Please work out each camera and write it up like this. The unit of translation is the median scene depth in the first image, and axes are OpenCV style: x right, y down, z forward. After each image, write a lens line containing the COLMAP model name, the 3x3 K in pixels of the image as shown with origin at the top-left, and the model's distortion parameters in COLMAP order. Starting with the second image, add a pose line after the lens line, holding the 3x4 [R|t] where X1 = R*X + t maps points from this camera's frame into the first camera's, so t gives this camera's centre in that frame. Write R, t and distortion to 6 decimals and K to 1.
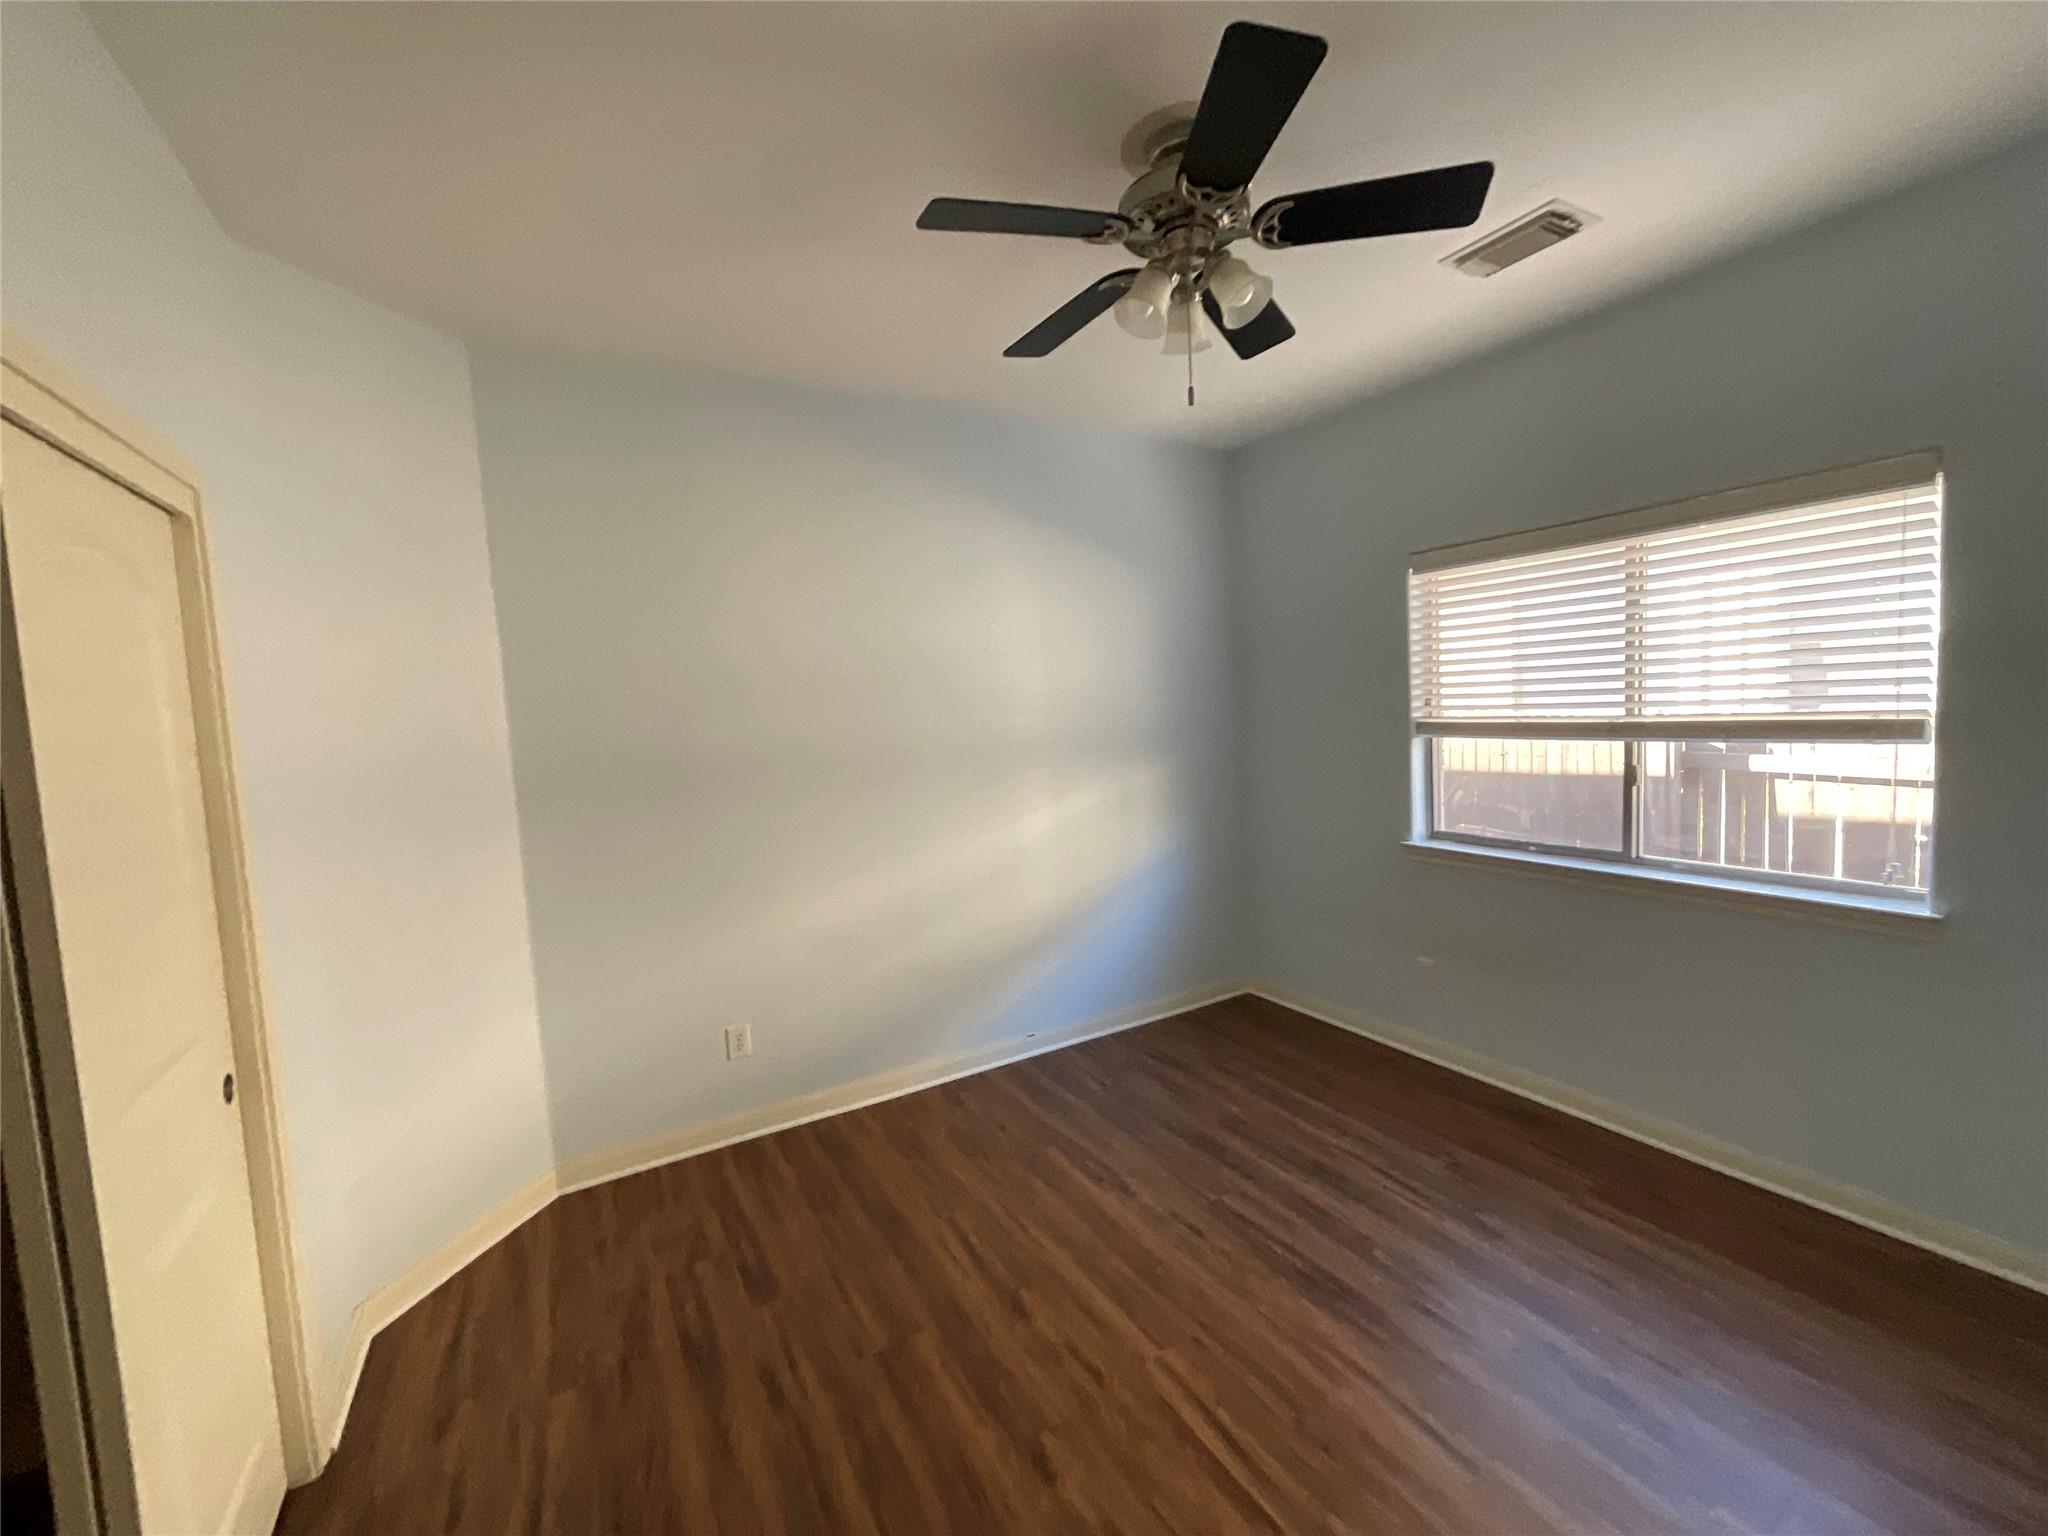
lens RADIAL K [[834.5, 0, 1024.0], [0, 834.5, 768.0], [0, 0, 1]] dist [-0.000572, 0.000219]
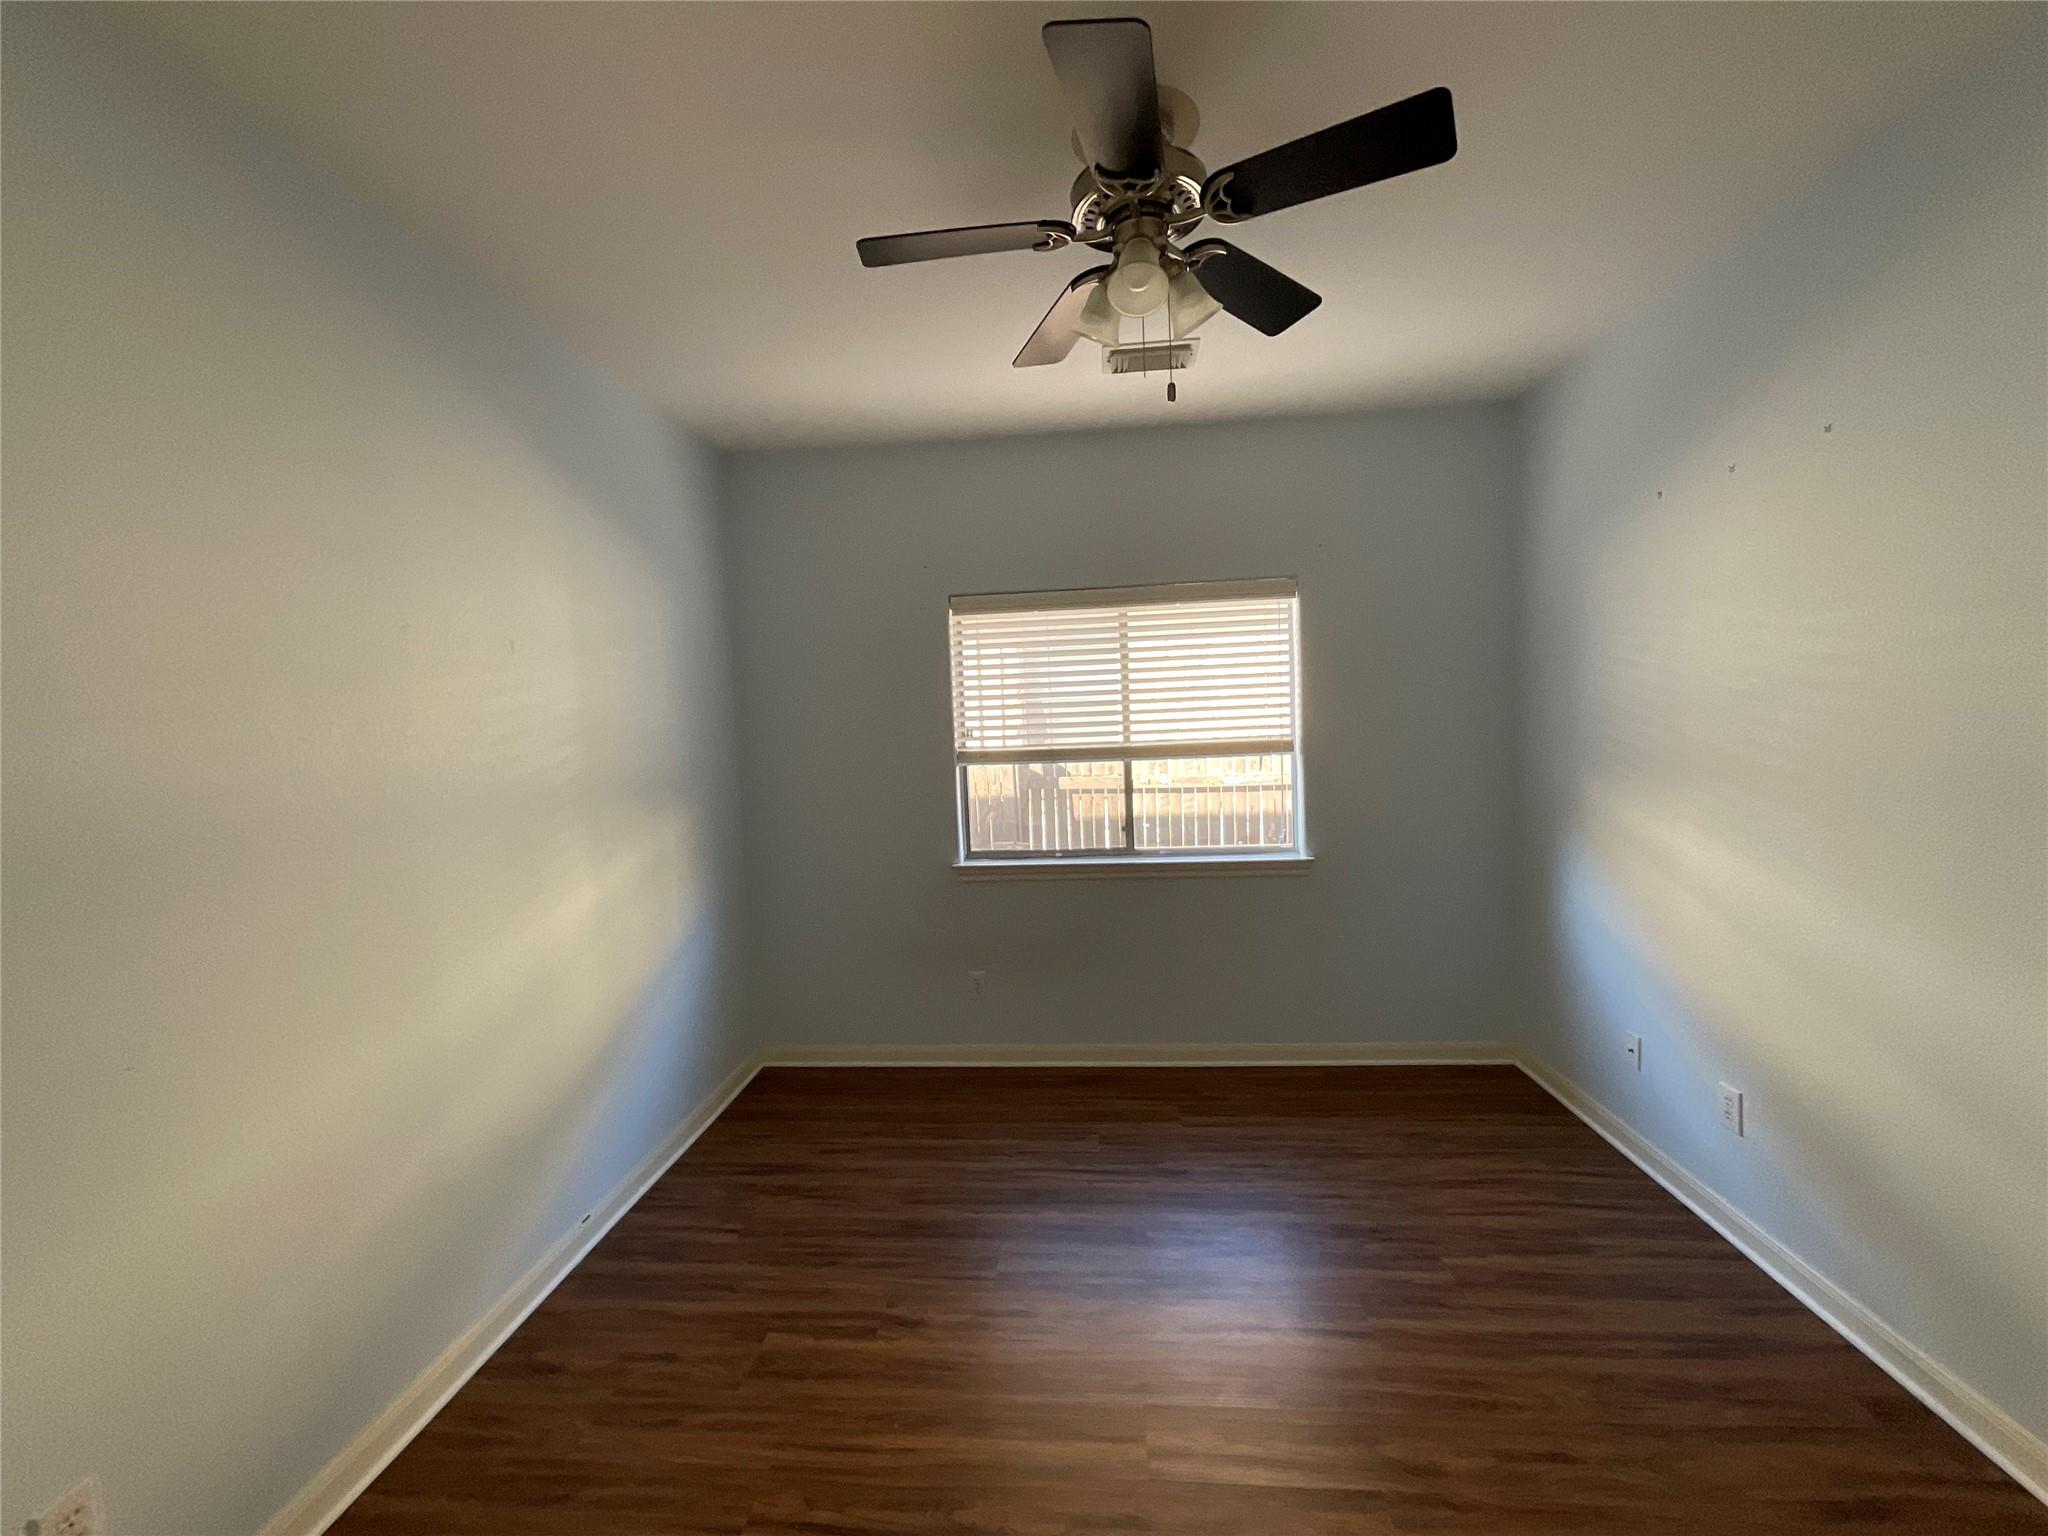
lens RADIAL K [[837.1, 0, 1024.0], [0, 837.1, 768.0], [0, 0, 1]] dist [0.000966, 0.000257]
pose [[0.575766, -0.024492, 0.817248, -0.422689], [0.074829, 0.996935, -0.022842, -0.003911], [-0.814183, 0.074306, 0.575834, 0.366012]]
